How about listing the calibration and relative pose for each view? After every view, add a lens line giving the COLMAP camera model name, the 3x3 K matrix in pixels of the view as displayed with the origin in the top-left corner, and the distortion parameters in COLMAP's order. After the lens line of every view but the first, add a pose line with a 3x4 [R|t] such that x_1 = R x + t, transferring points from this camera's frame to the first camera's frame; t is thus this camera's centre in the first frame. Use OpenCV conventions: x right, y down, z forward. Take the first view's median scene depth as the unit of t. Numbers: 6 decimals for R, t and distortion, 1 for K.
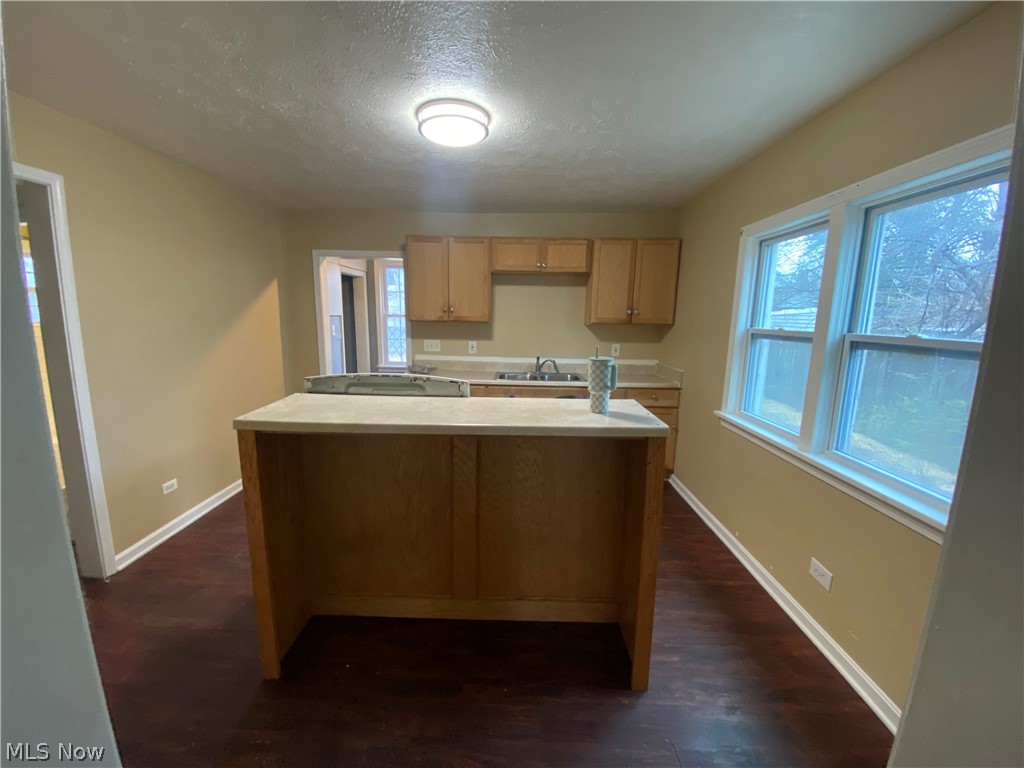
lens RADIAL K [[411.6, 0, 504.0], [0, 411.6, 380.4], [0, 0, 1]] dist [0.038660, -0.000211]
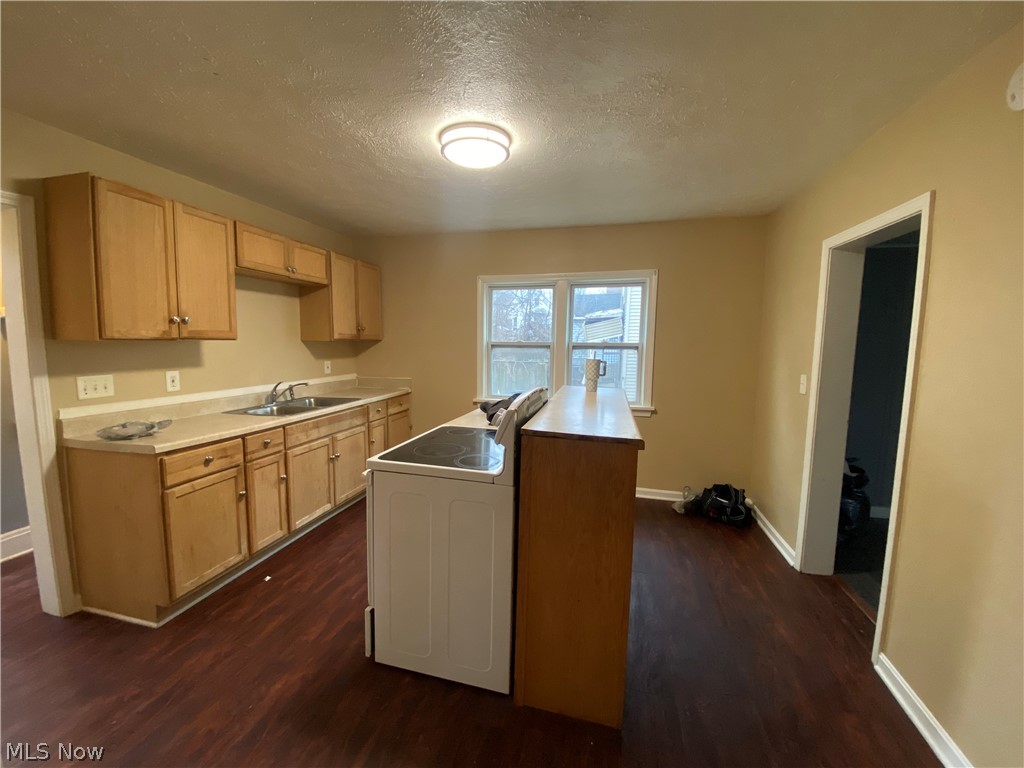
lens RADIAL K [[411.6, 0, 504.0], [0, 411.6, 380.4], [0, 0, 1]] dist [0.038660, -0.000211]
pose [[0.234025, -0.110893, 0.965886, -0.589803], [0.146951, 0.986094, 0.077608, -0.060283], [-0.961061, 0.123776, 0.247067, 0.389211]]
